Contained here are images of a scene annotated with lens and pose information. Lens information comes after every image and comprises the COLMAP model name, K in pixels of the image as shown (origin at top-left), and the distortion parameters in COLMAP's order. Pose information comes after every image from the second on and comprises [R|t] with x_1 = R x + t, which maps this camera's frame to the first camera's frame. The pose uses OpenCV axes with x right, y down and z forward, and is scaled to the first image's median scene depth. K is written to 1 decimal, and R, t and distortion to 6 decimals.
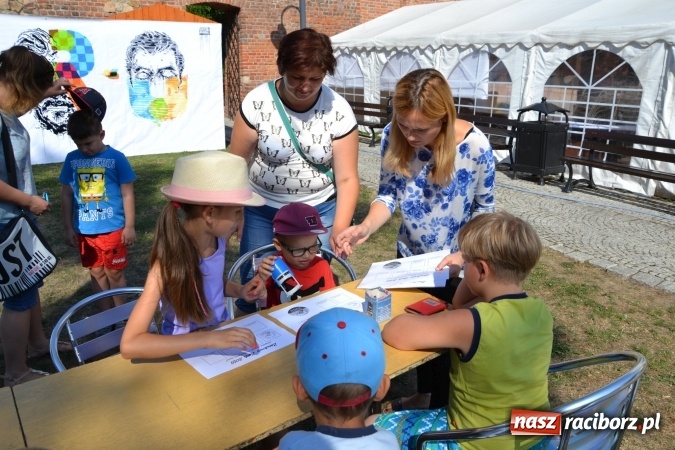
lens RADIAL K [[534.3, 0, 337.5], [0, 534.3, 225.0], [0, 0, 1]] dist [-0.160530, 0.133078]
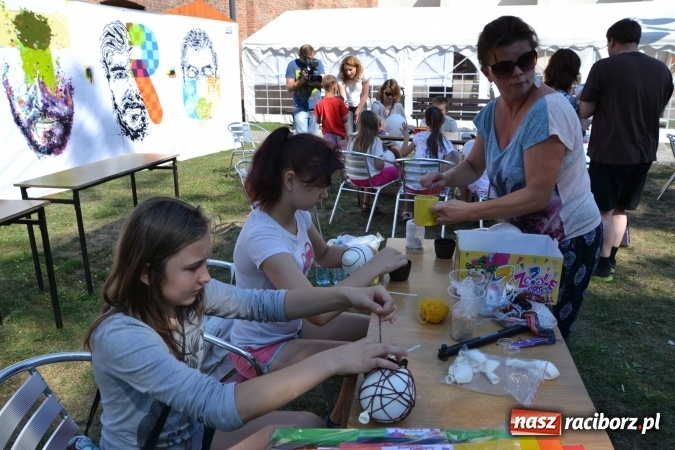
lens RADIAL K [[528.8, 0, 337.5], [0, 528.8, 225.0], [0, 0, 1]] dist [-0.164005, 0.132928]
pose [[0.807726, -0.182542, 0.560587, -0.779991], [0.183648, 0.981454, 0.054976, -0.019221], [-0.560226, 0.058545, 0.826268, 0.084335]]
